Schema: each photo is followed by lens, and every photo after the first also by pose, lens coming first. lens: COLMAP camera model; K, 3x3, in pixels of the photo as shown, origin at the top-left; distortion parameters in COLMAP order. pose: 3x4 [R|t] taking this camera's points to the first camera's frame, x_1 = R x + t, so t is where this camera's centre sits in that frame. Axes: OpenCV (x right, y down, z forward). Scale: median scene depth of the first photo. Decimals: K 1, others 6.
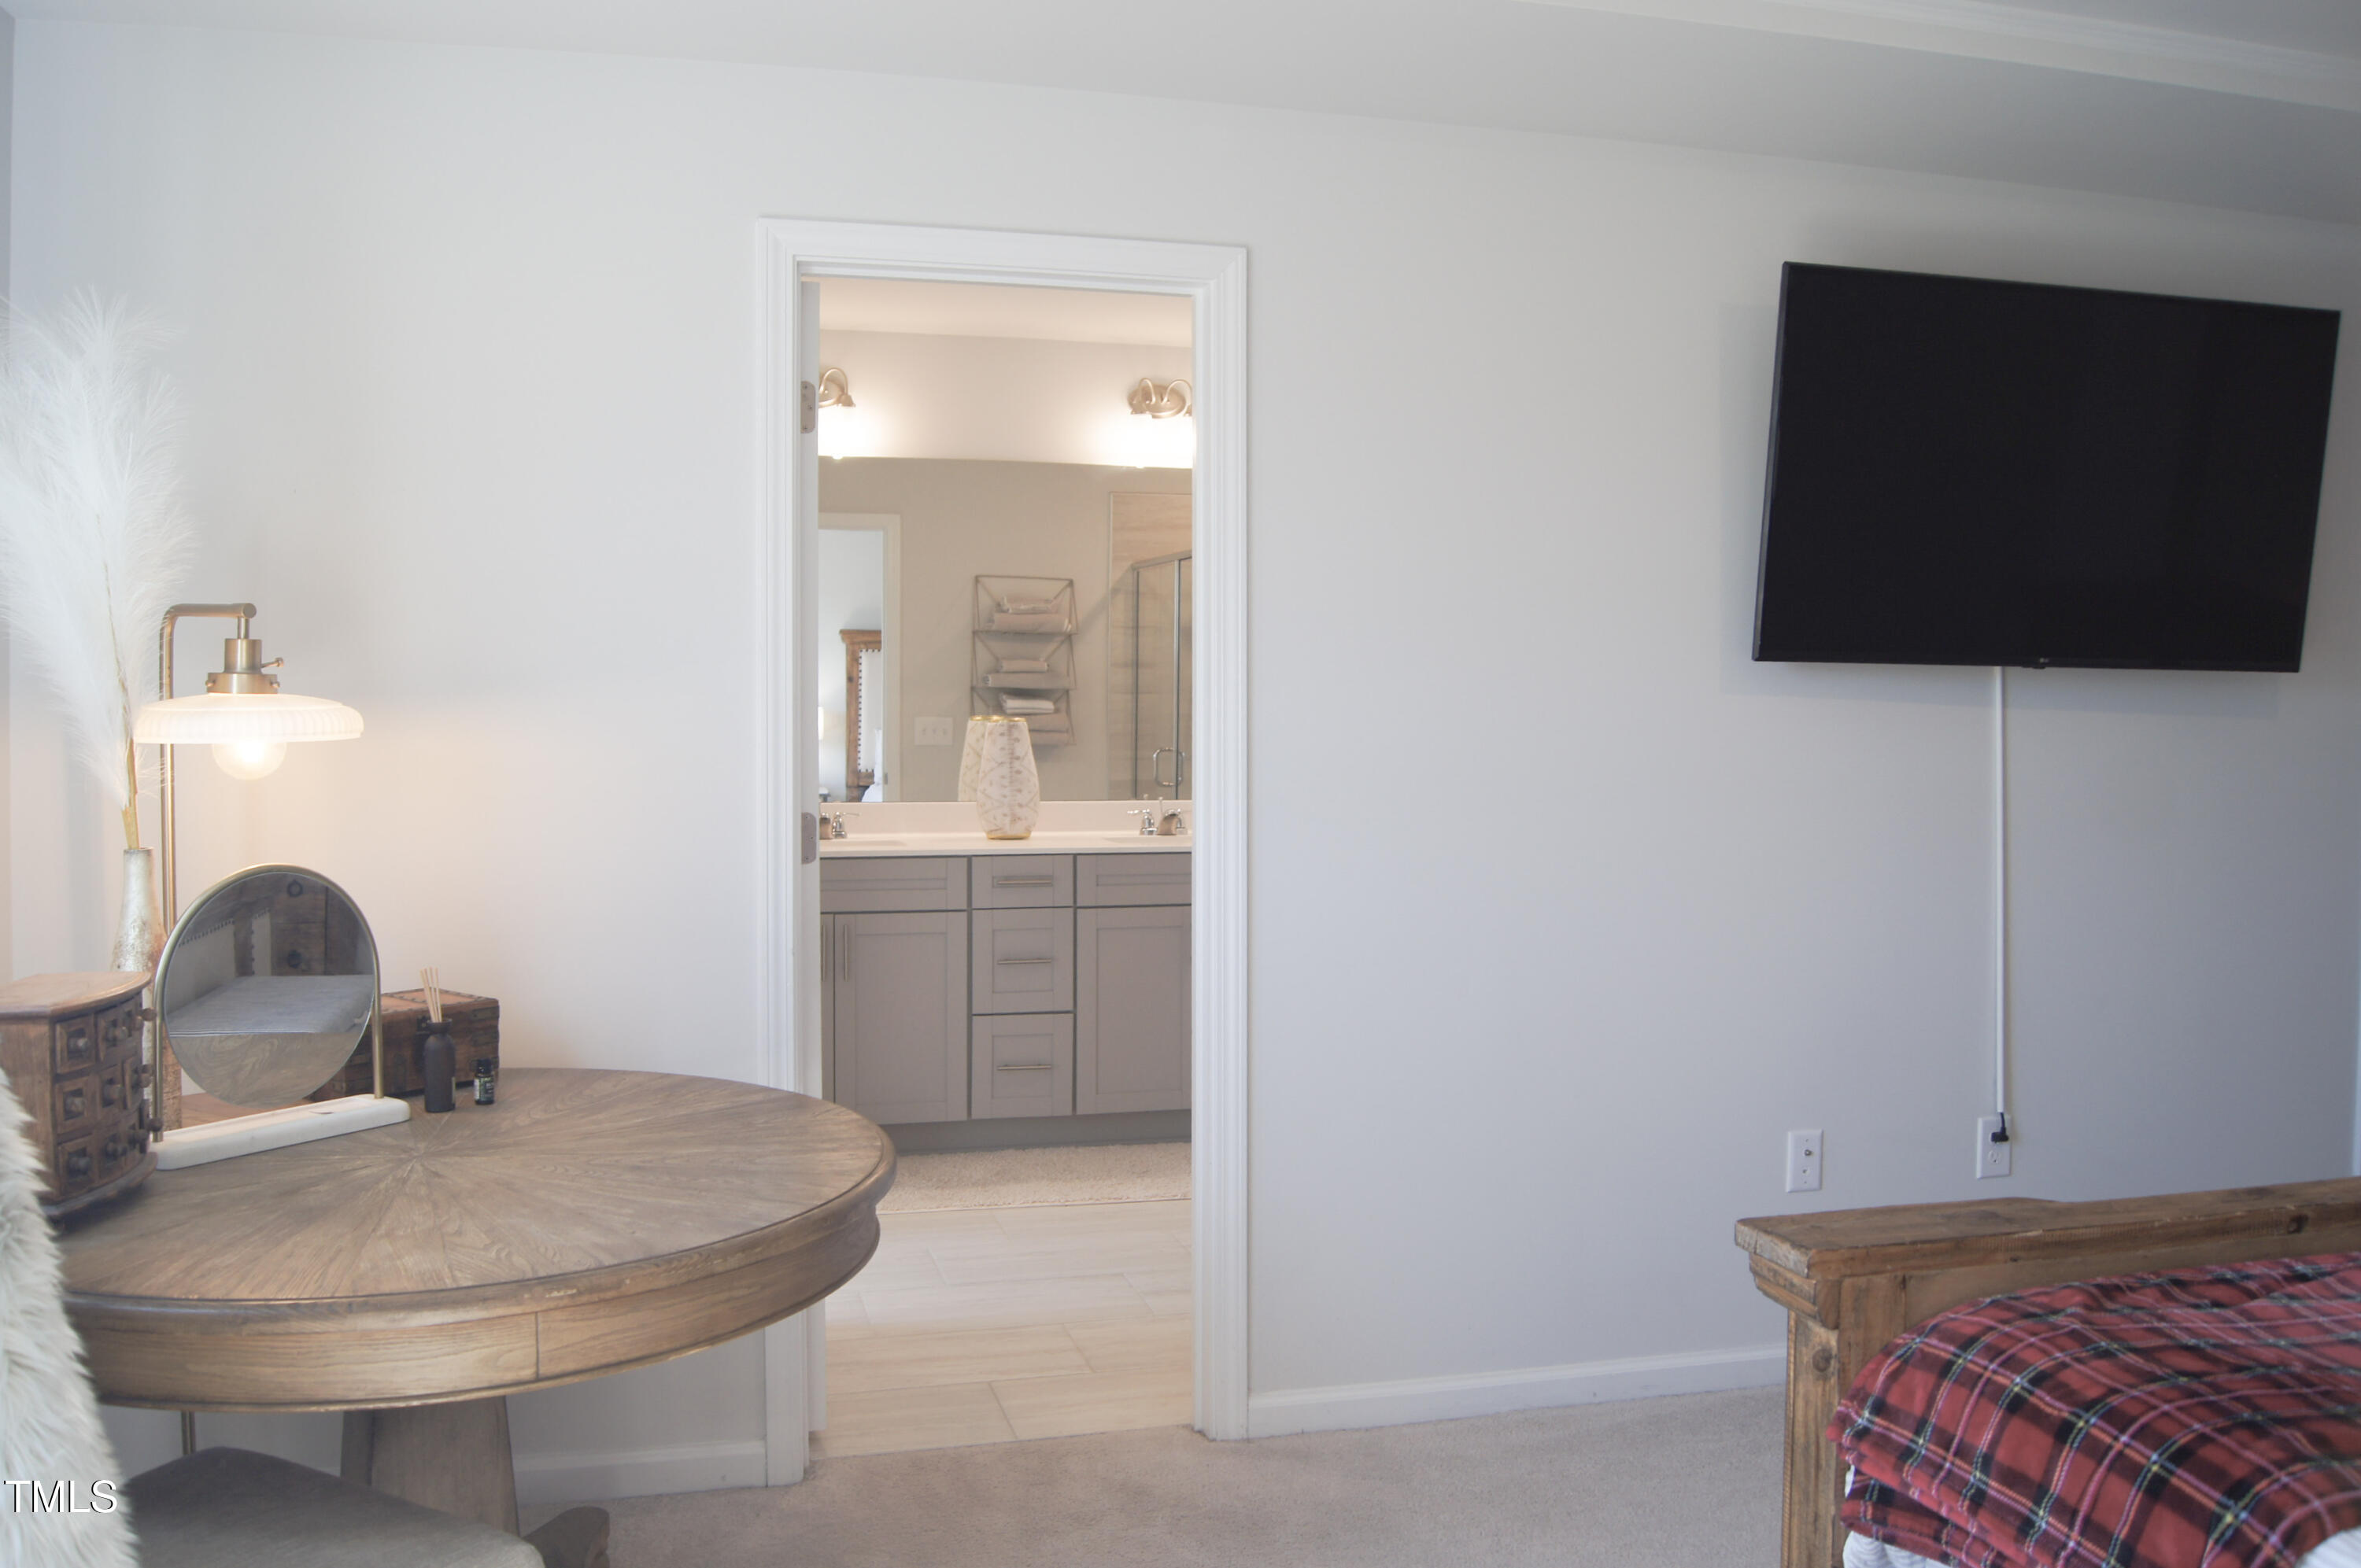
lens RADIAL K [[1838.8, 0, 1178.9], [0, 1838.8, 783.9], [0, 0, 1]] dist [-0.081307, 0.014113]
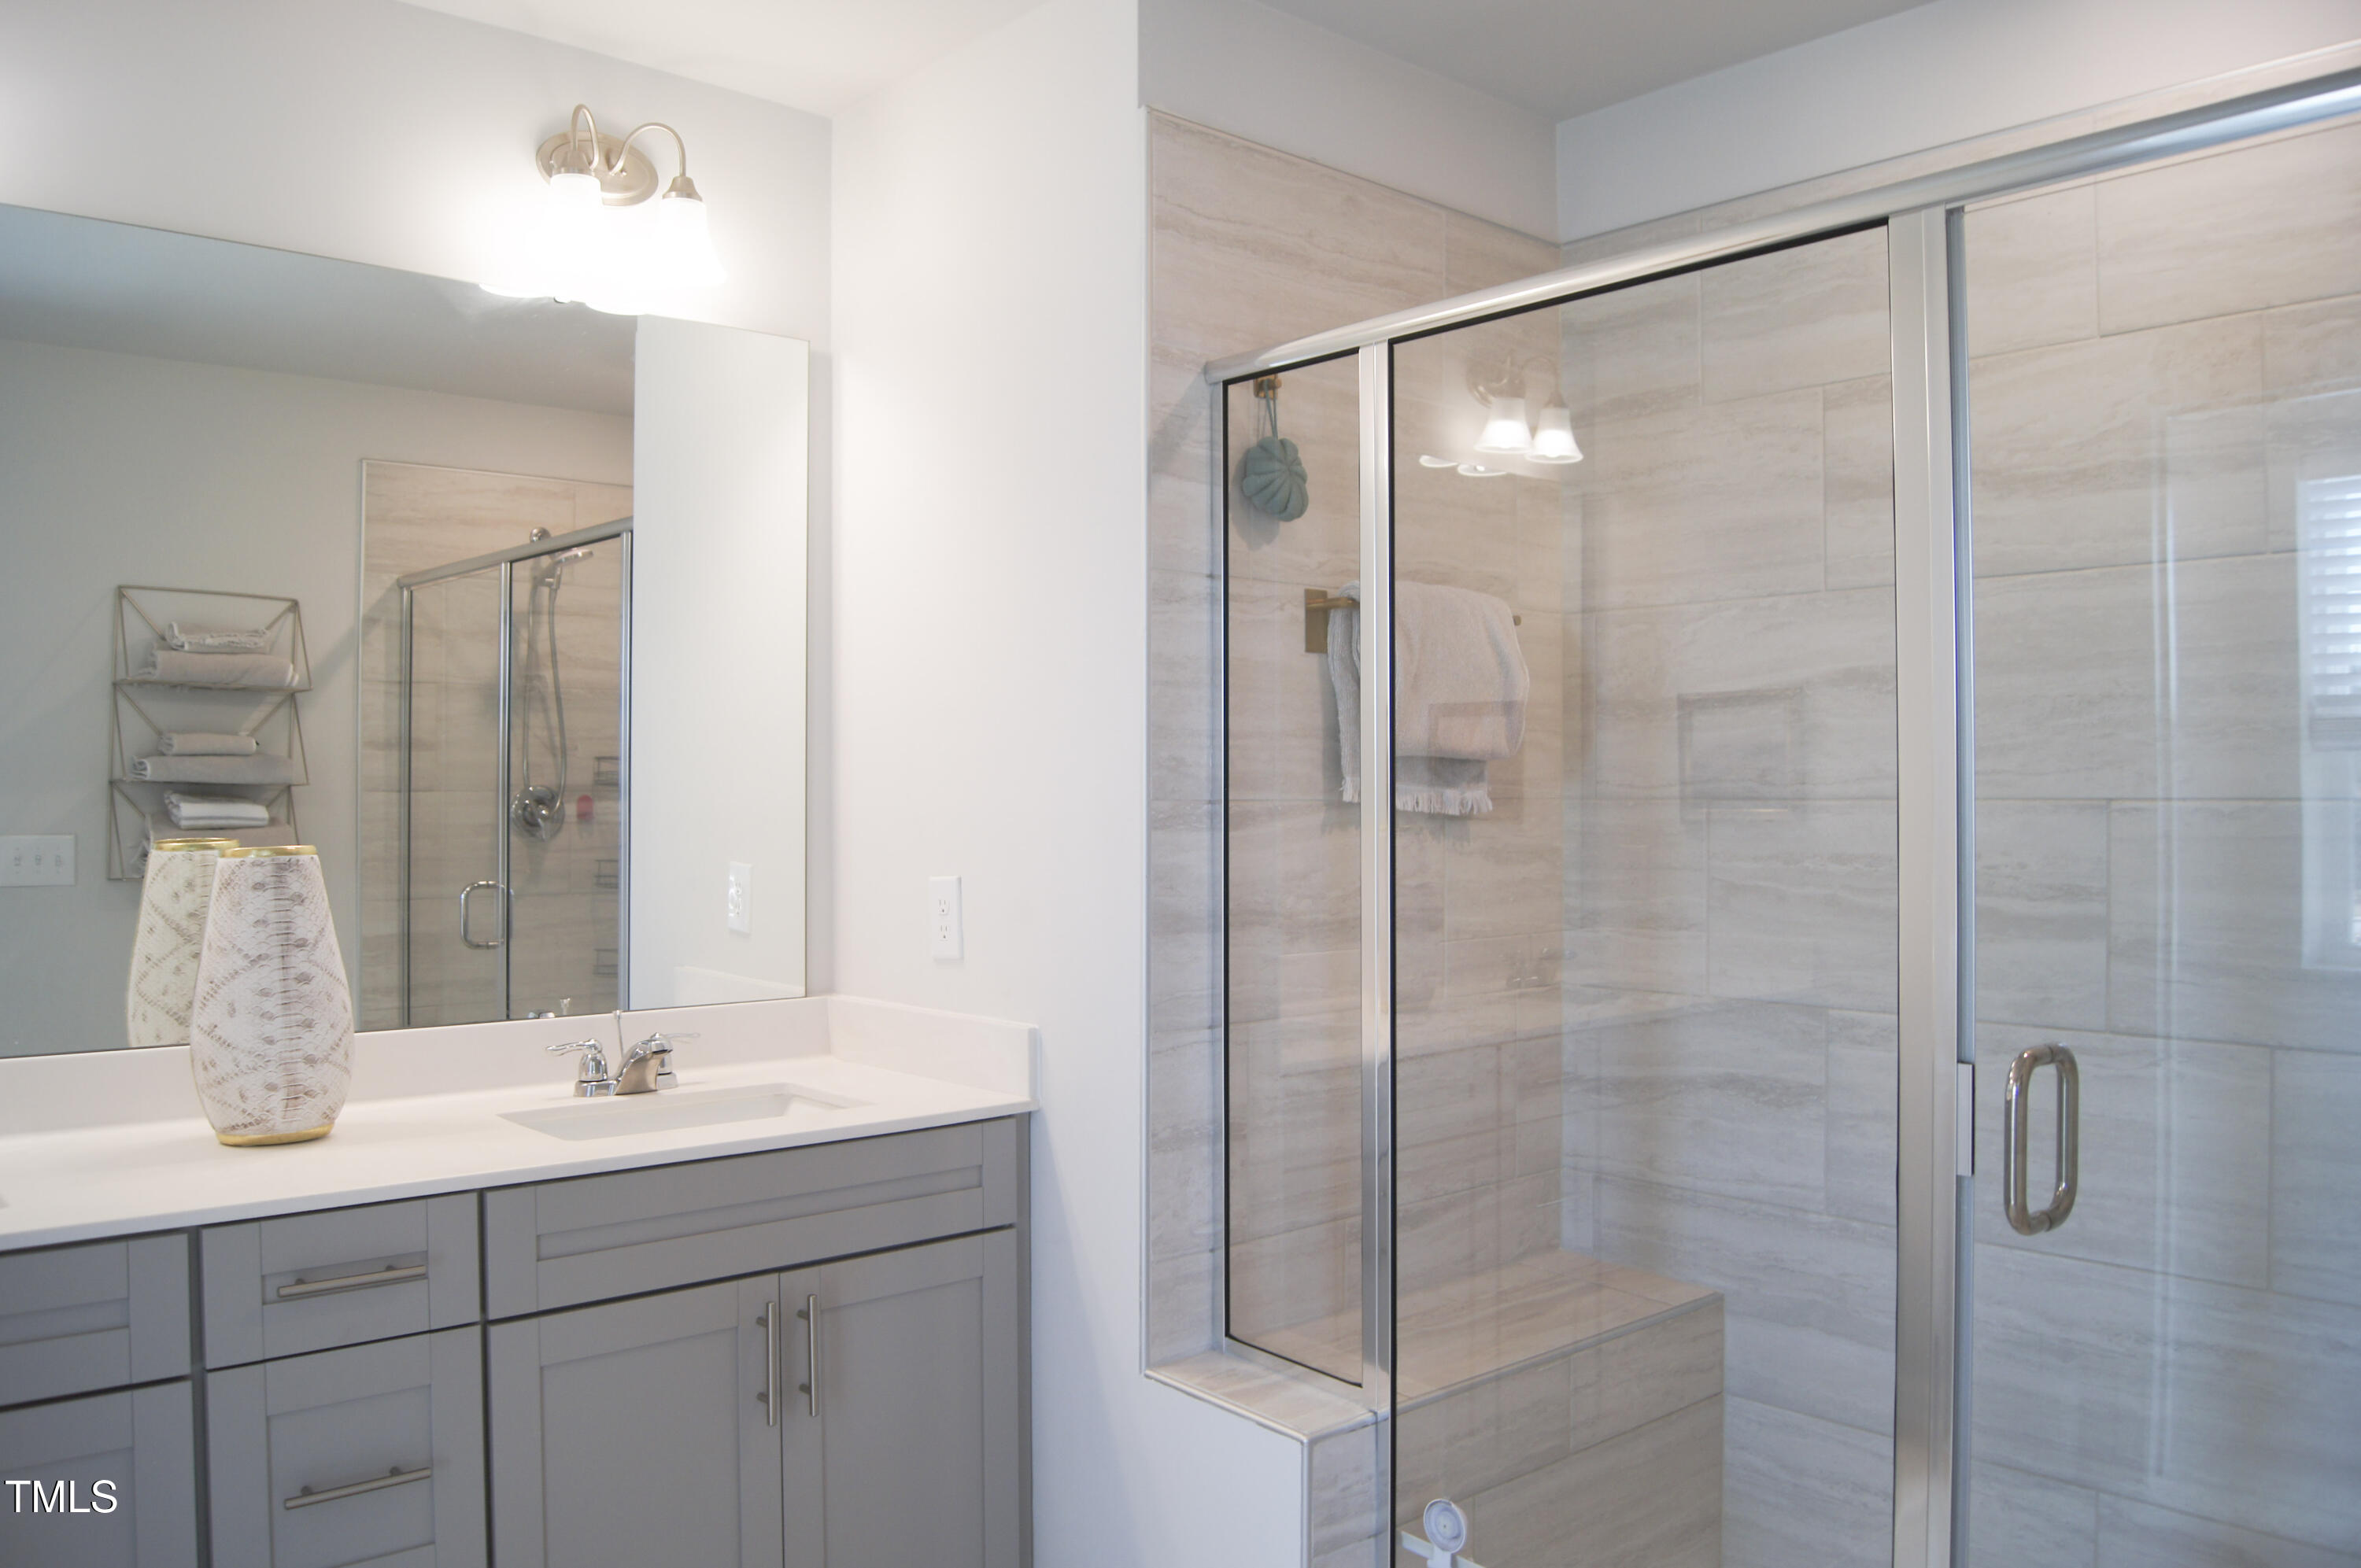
lens RADIAL K [[1801.7, 0, 1179.9], [0, 1801.7, 779.1], [0, 0, 1]] dist [-0.085240, 0.001300]
pose [[0.894073, -0.003693, 0.447906, -0.059883], [0.029372, 0.998297, -0.050400, -0.017020], [-0.446957, 0.058217, 0.892659, 0.380796]]
